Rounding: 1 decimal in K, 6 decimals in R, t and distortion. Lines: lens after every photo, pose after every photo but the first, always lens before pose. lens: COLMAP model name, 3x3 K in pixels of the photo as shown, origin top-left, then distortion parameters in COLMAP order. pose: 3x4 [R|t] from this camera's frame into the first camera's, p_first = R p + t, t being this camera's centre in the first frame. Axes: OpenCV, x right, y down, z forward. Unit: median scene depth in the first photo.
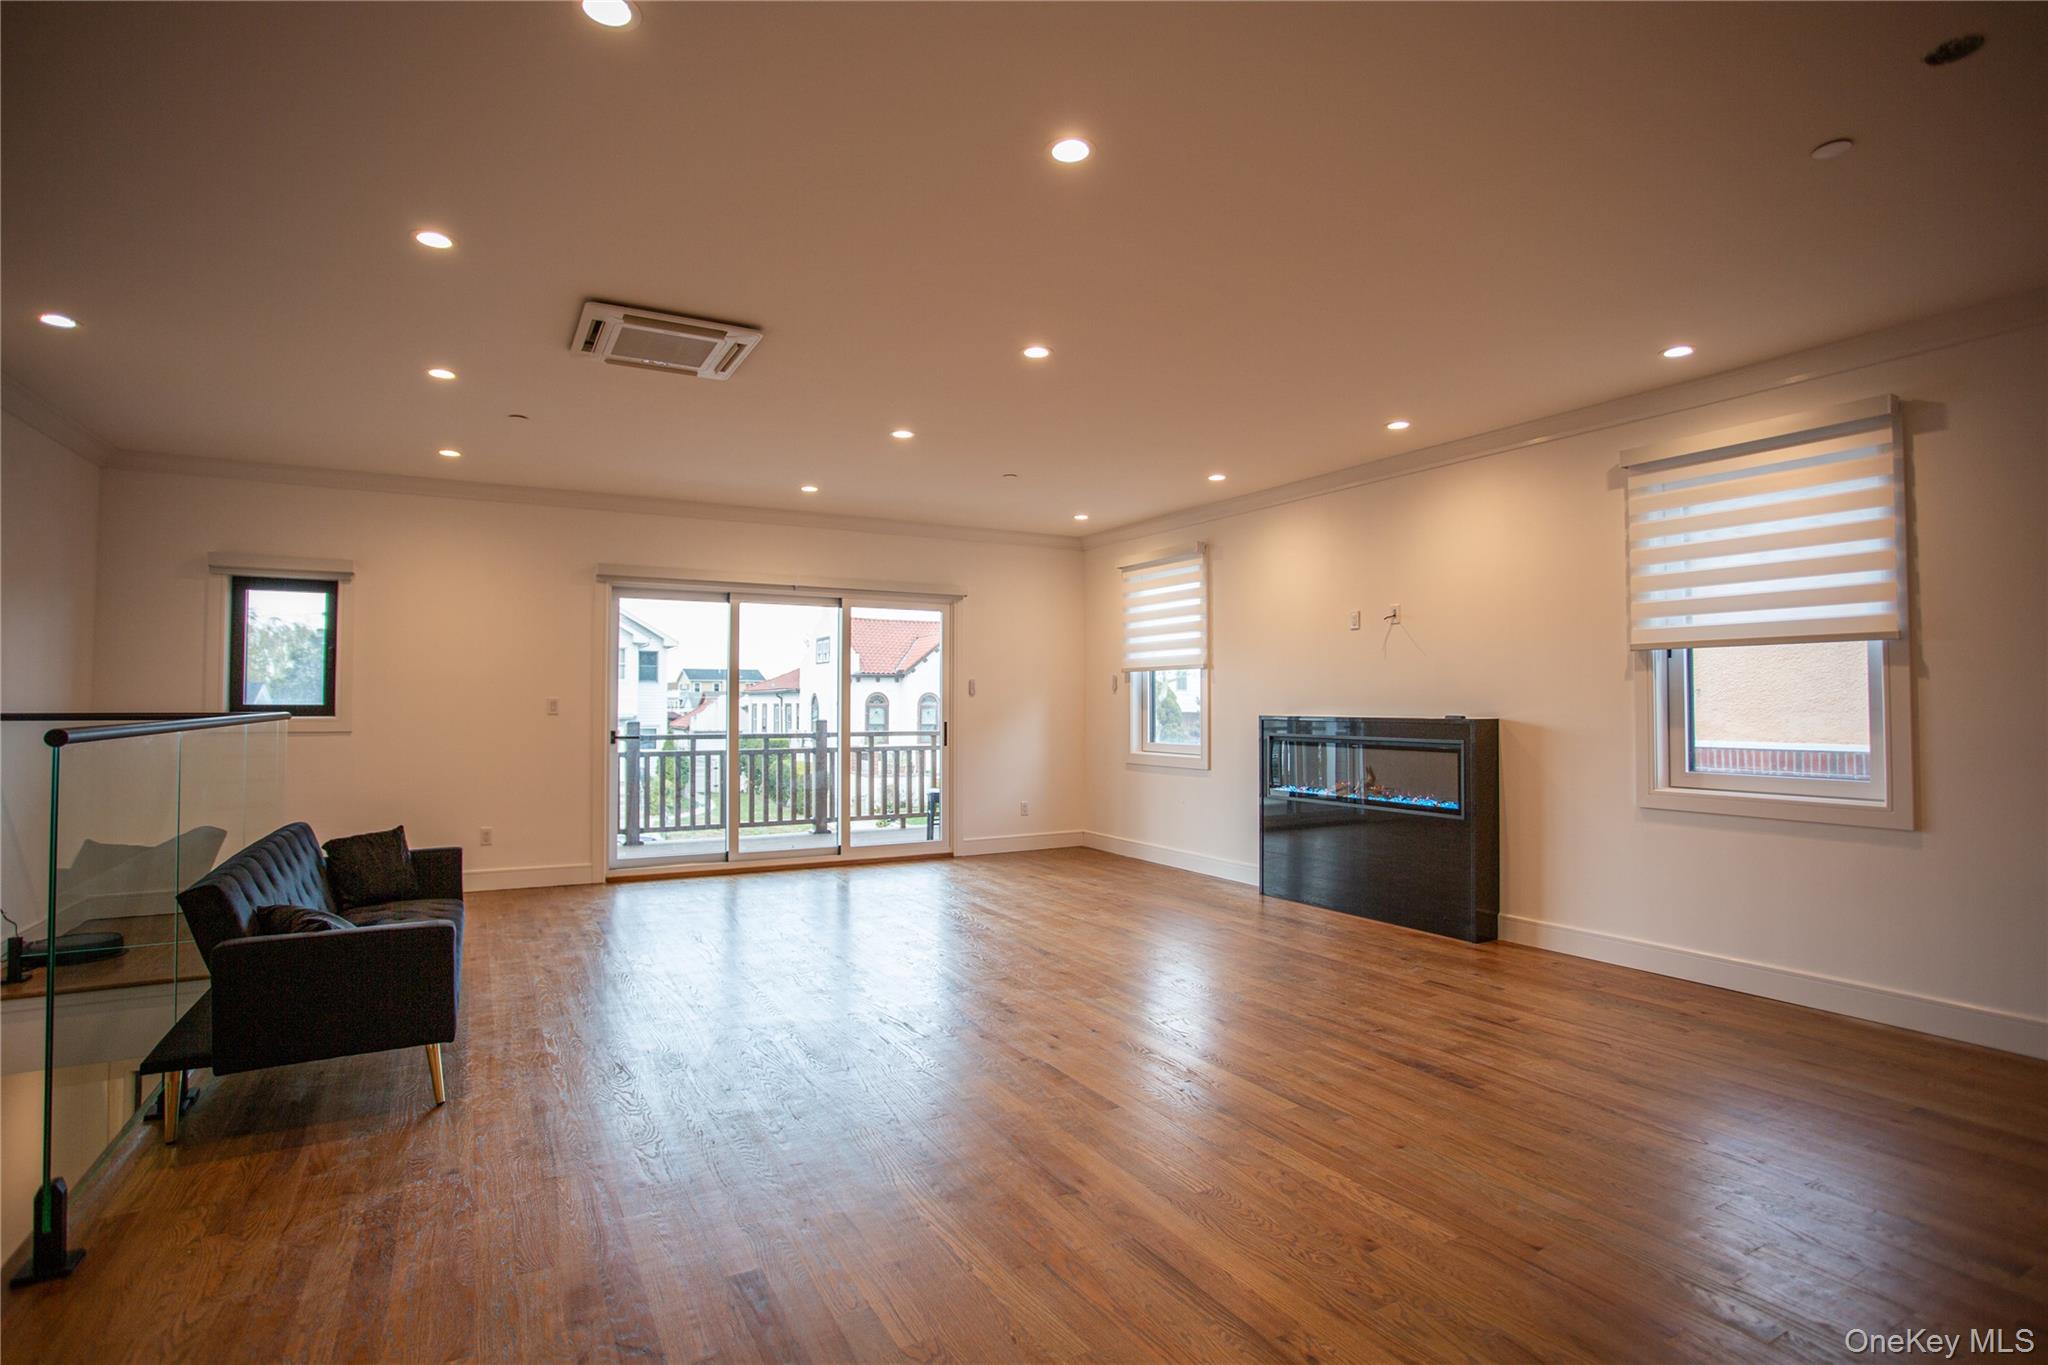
lens RADIAL K [[1000.6, 0, 1020.8], [0, 1000.6, 678.8], [0, 0, 1]] dist [-0.081272, 0.036788]
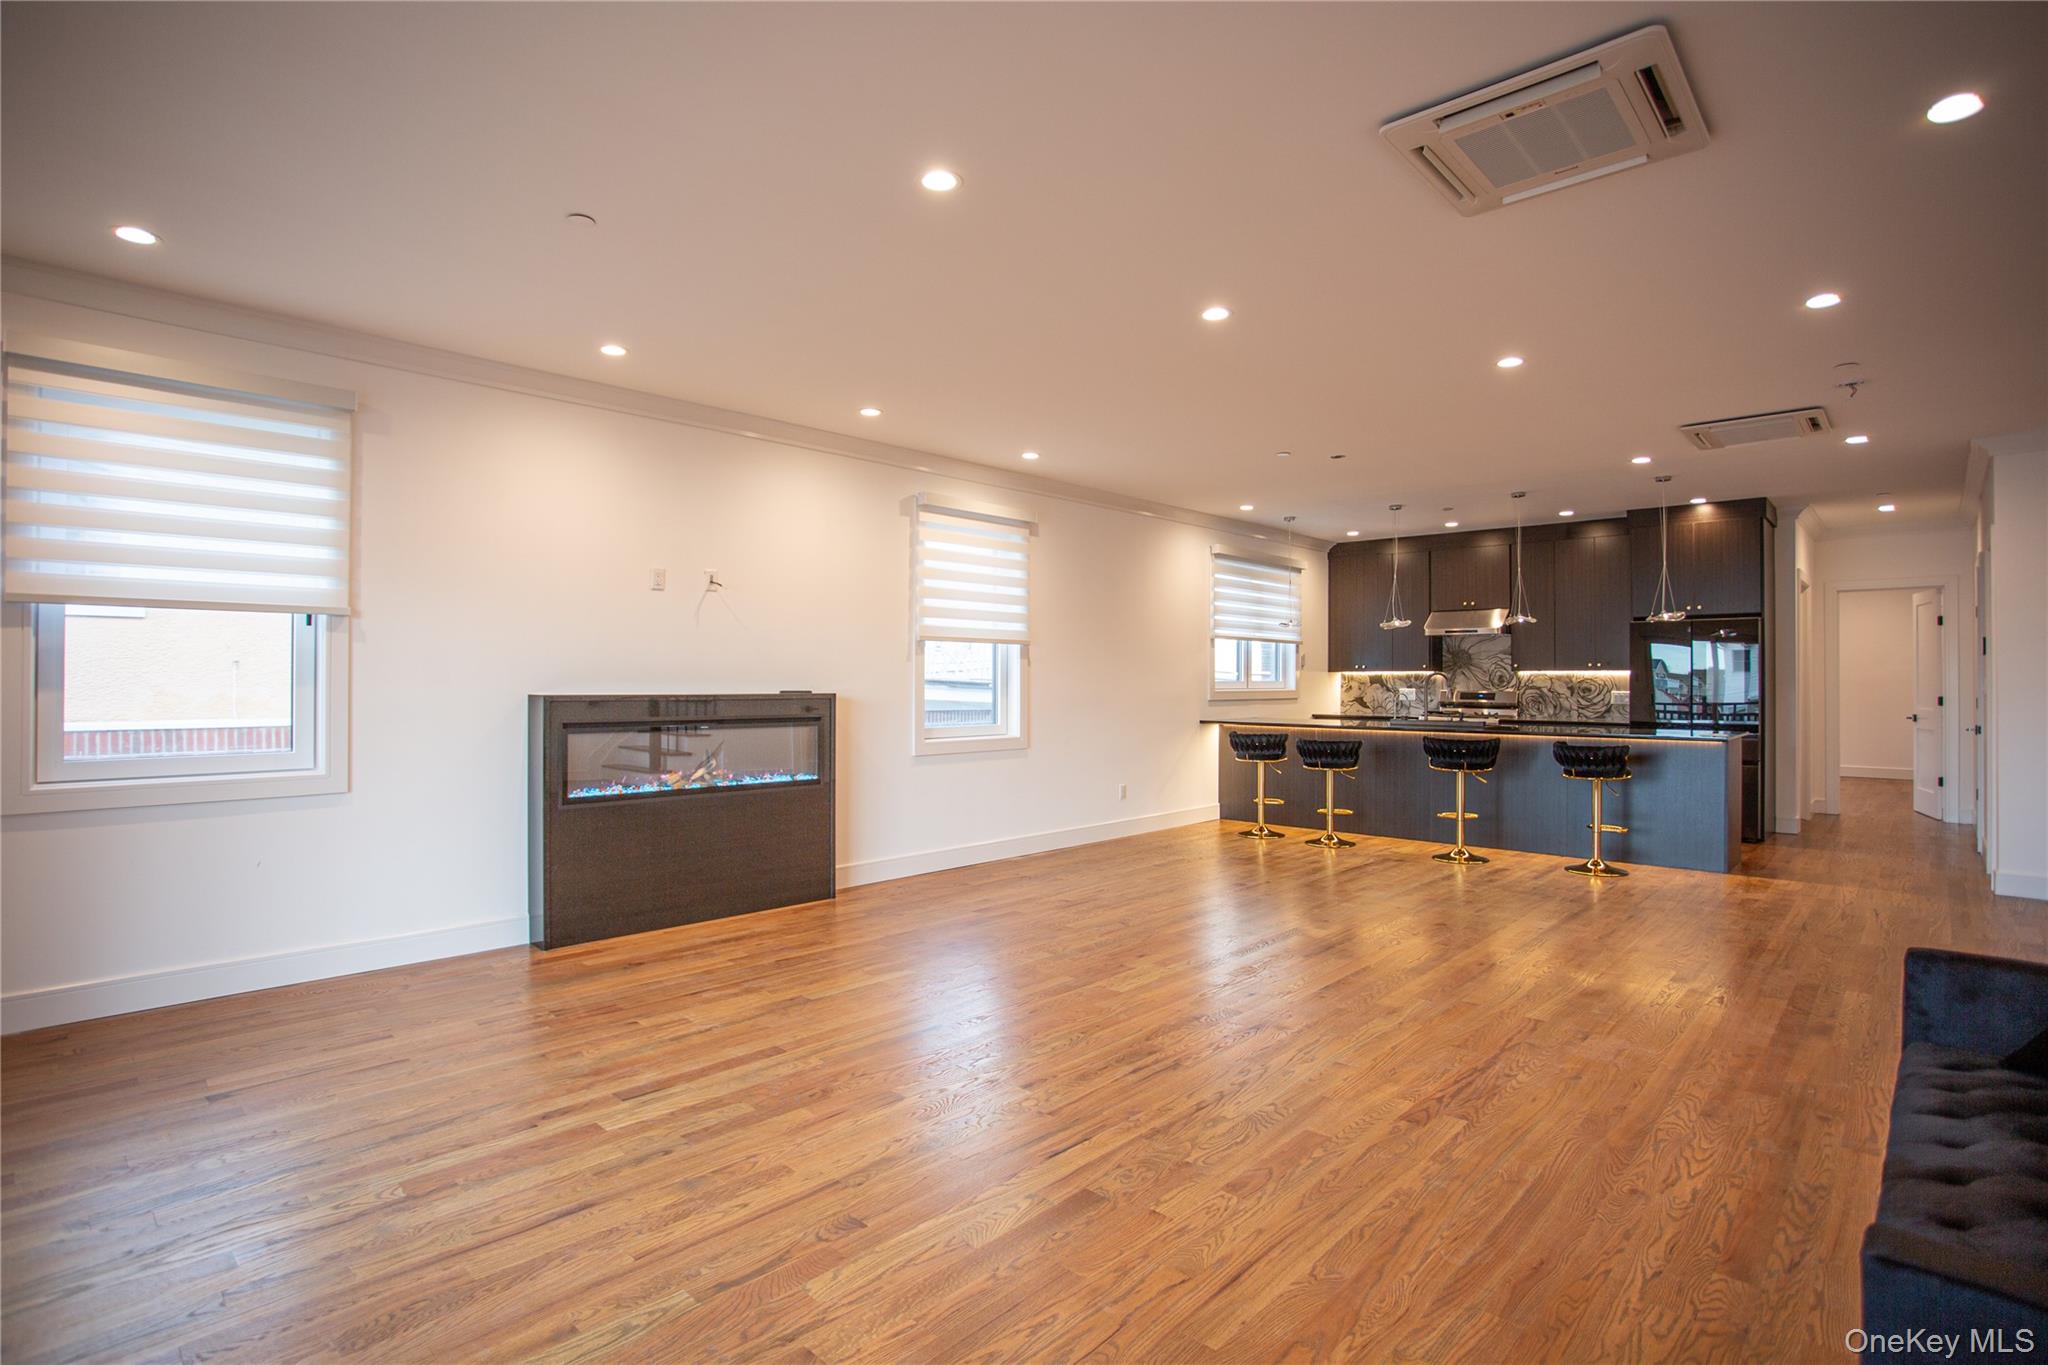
lens RADIAL K [[1000.6, 0, 1020.8], [0, 1000.6, 678.8], [0, 0, 1]] dist [-0.081272, 0.036788]
pose [[-0.298928, -0.001049, 0.954275, -0.563001], [-0.026777, 0.999615, -0.007289, 0.023934], [-0.953900, -0.027731, -0.298841, 0.976736]]
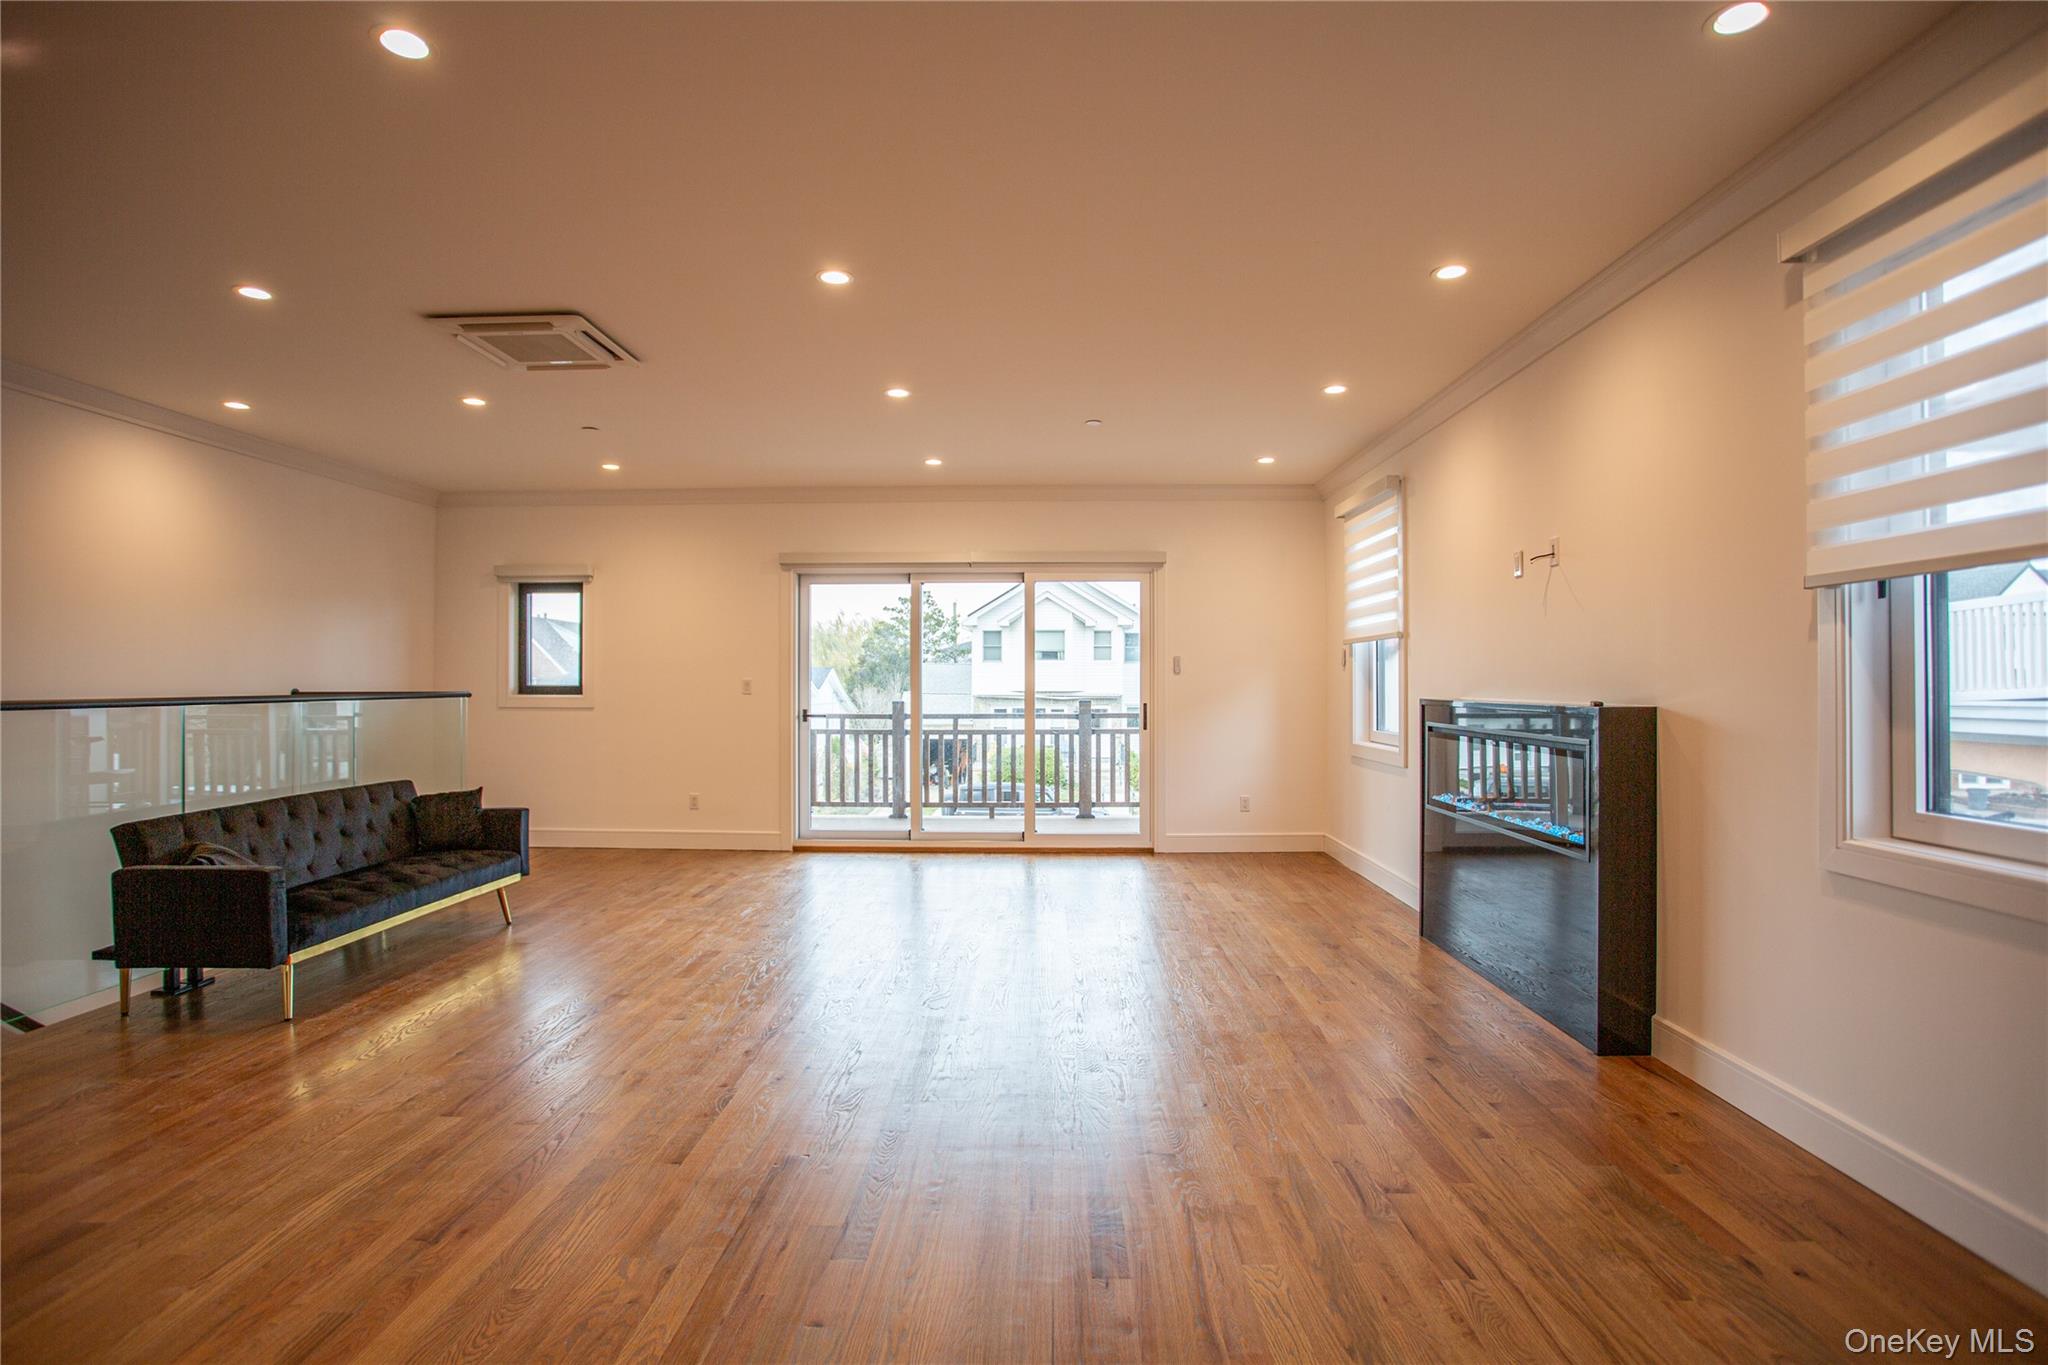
lens RADIAL K [[1000.6, 0, 1020.8], [0, 1000.6, 678.8], [0, 0, 1]] dist [-0.081272, 0.036788]
pose [[0.860051, -0.003797, -0.510195, 0.397072], [0.014132, 0.999766, 0.016383, 0.006262], [0.510013, -0.021300, 0.859903, 0.227016]]
